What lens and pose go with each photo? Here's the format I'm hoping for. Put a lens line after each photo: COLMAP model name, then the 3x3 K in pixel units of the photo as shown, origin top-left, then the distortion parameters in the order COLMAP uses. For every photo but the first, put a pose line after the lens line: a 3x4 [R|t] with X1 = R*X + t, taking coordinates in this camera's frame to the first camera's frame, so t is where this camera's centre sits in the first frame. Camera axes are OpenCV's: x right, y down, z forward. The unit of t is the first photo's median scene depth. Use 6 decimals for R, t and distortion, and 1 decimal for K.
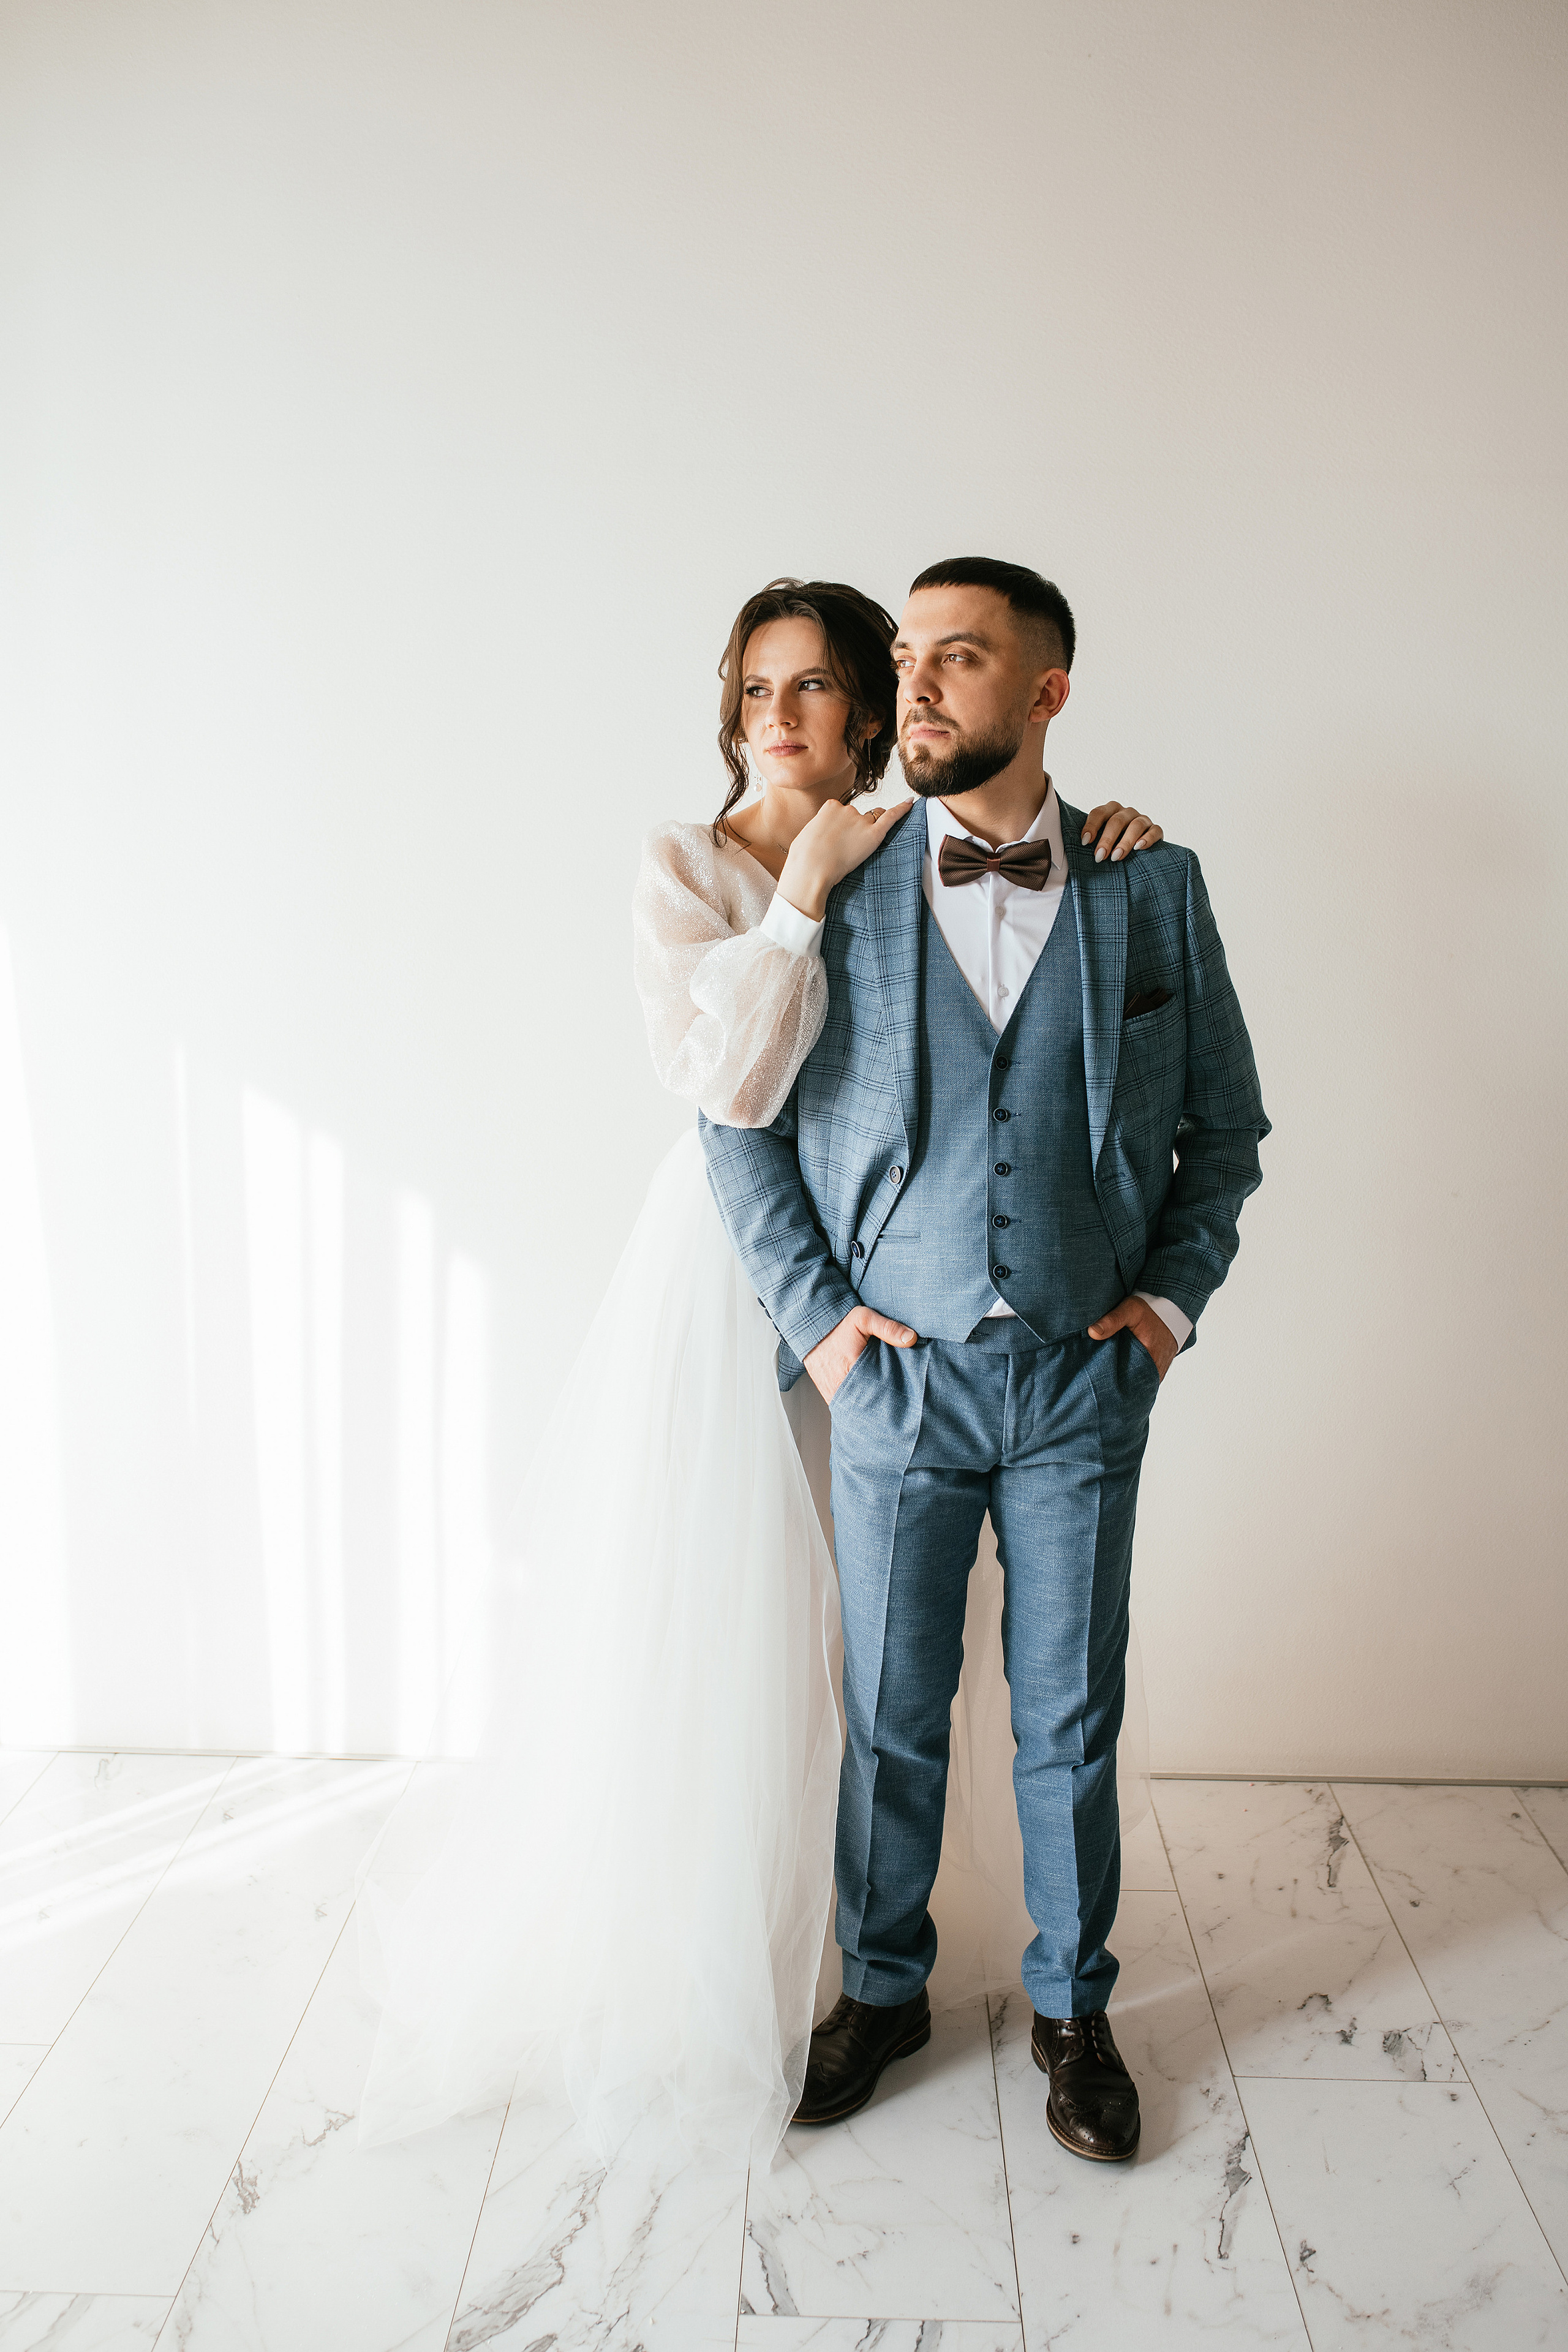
lens RADIAL K [[2315.6, 0, 798.3], [0, 2315.6, 1175.1], [0, 0, 1]] dist [-0.029844, 0.000000]
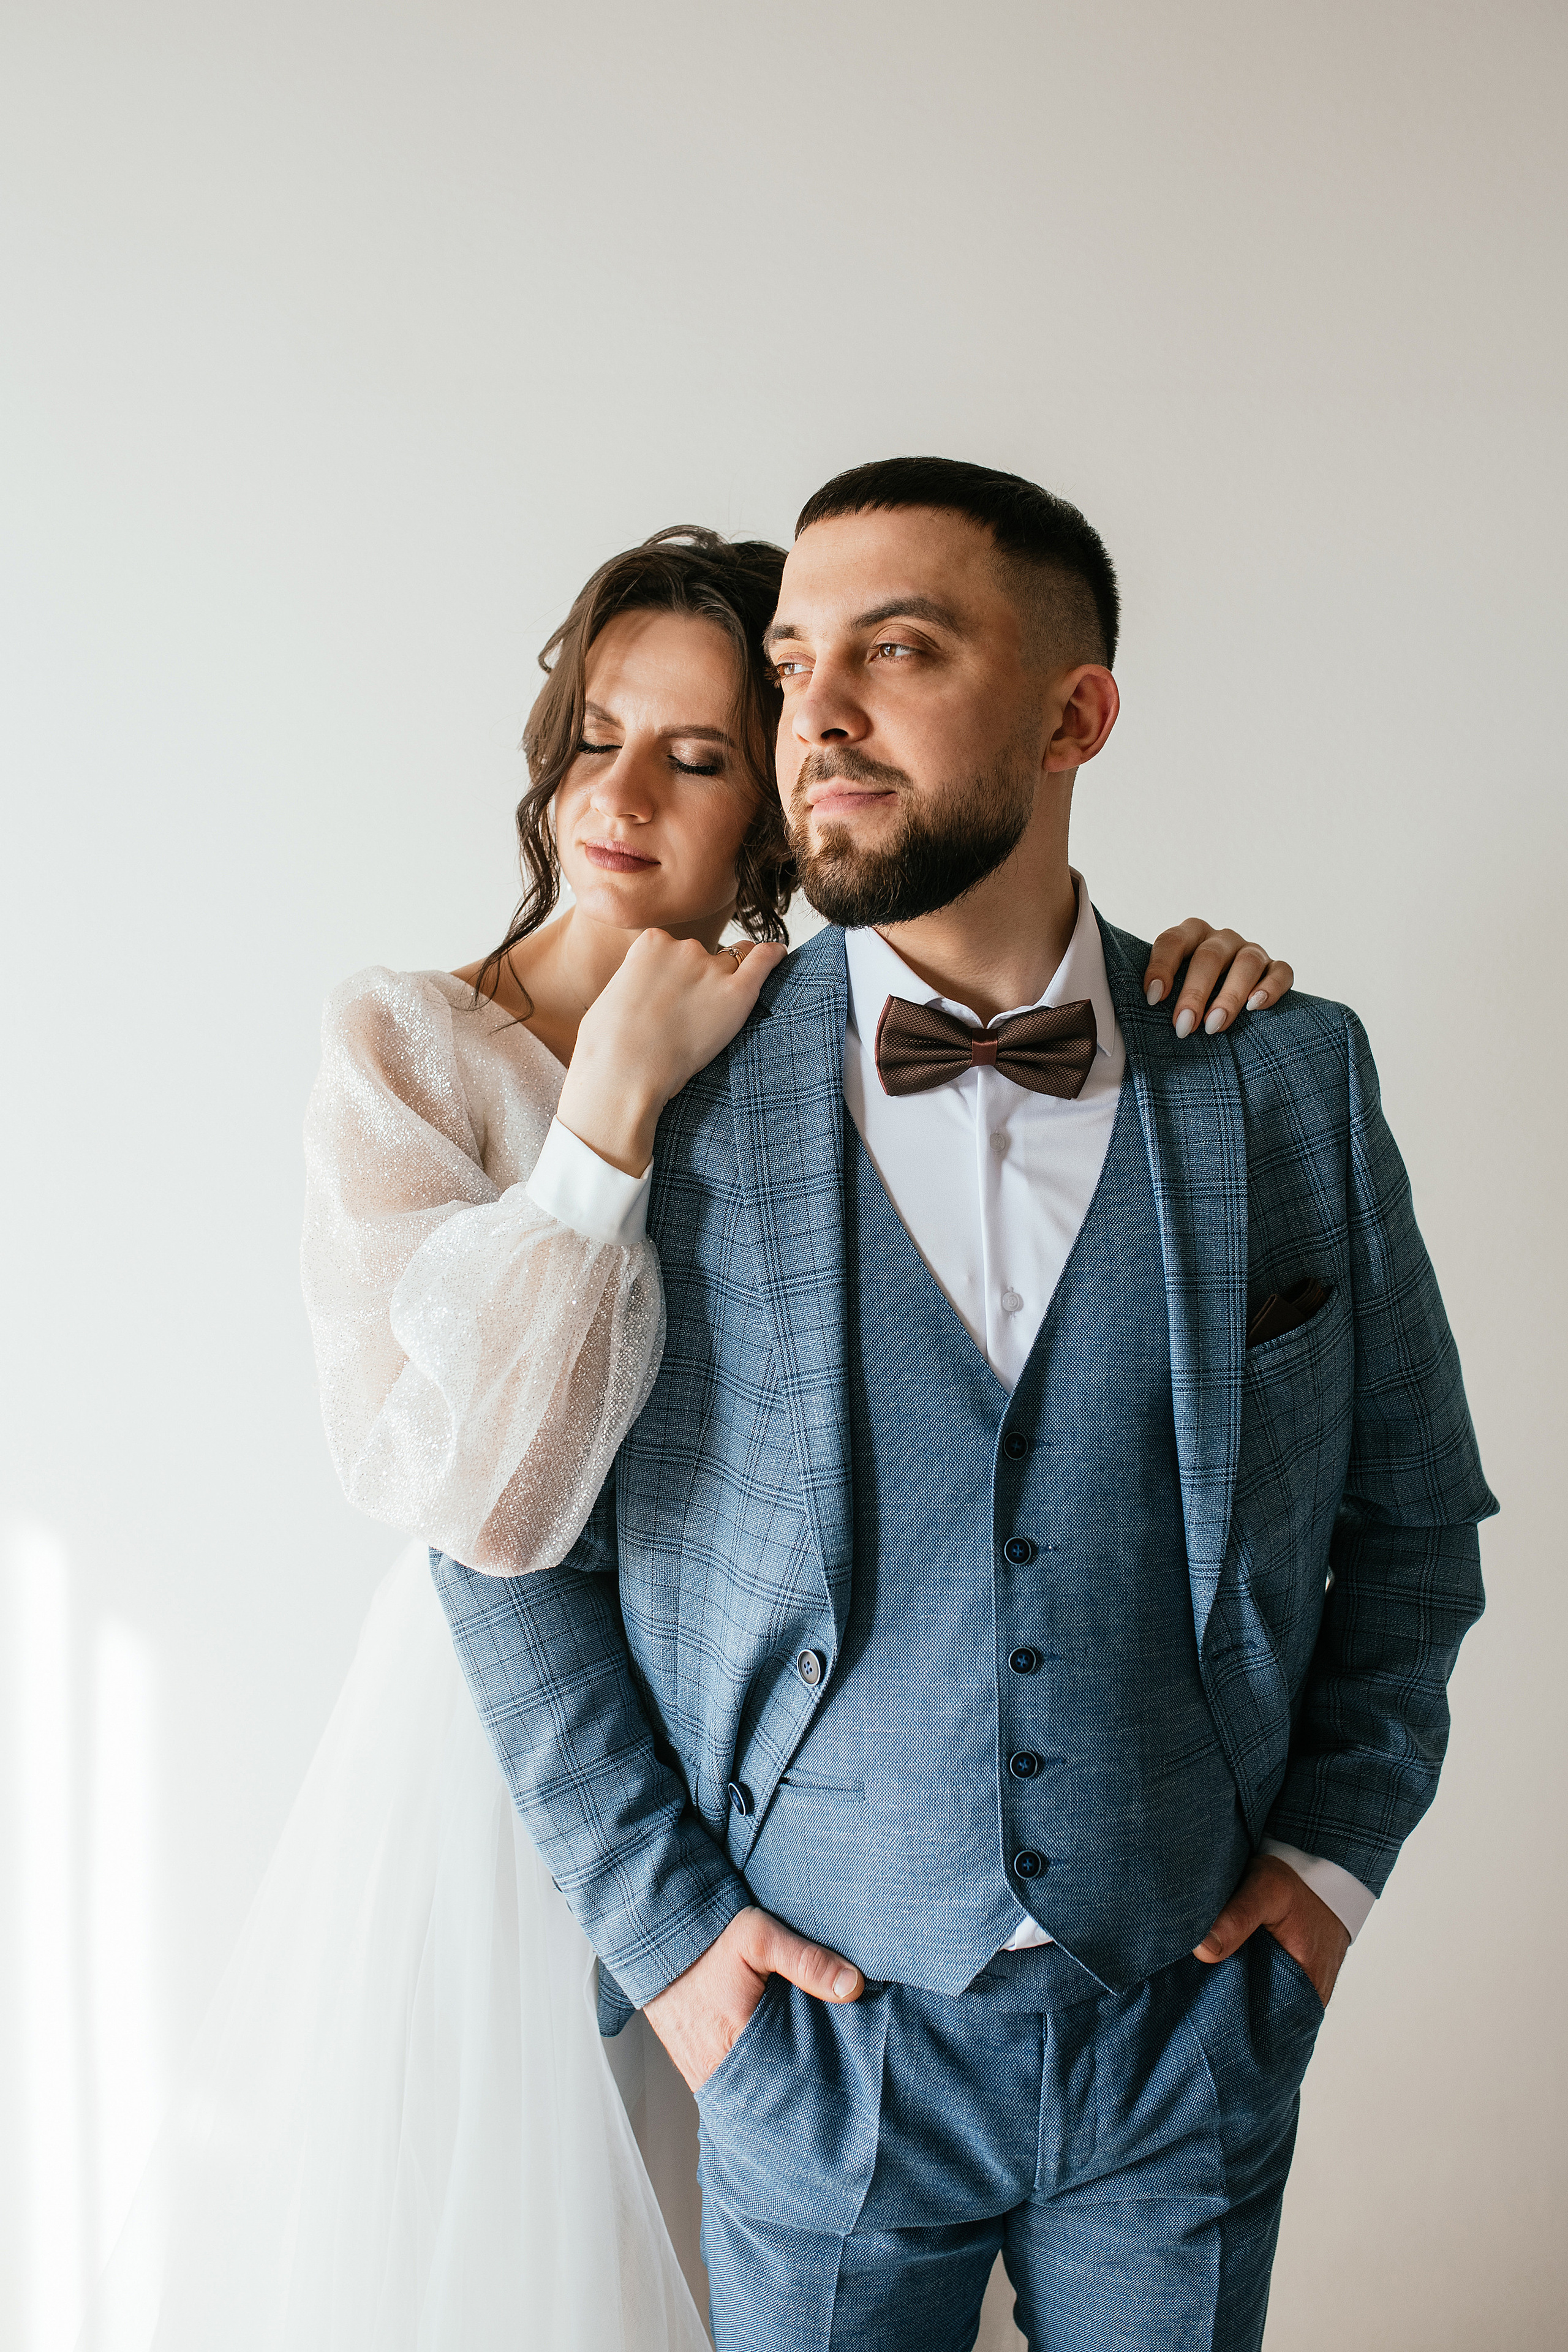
lens RADIAL K [[2315.6, 0, 760.3], [0, 2315.6, 1181.3], [0, 0, 1]] dist [-0.029844, 0.000000]
pose [[0.998634, -0.031752, 0.041497, 0.013418], [0.033281, 0.998773, -0.036677, -0.087354], [-0.040281, 0.038007, 0.998465, 0.488569]]
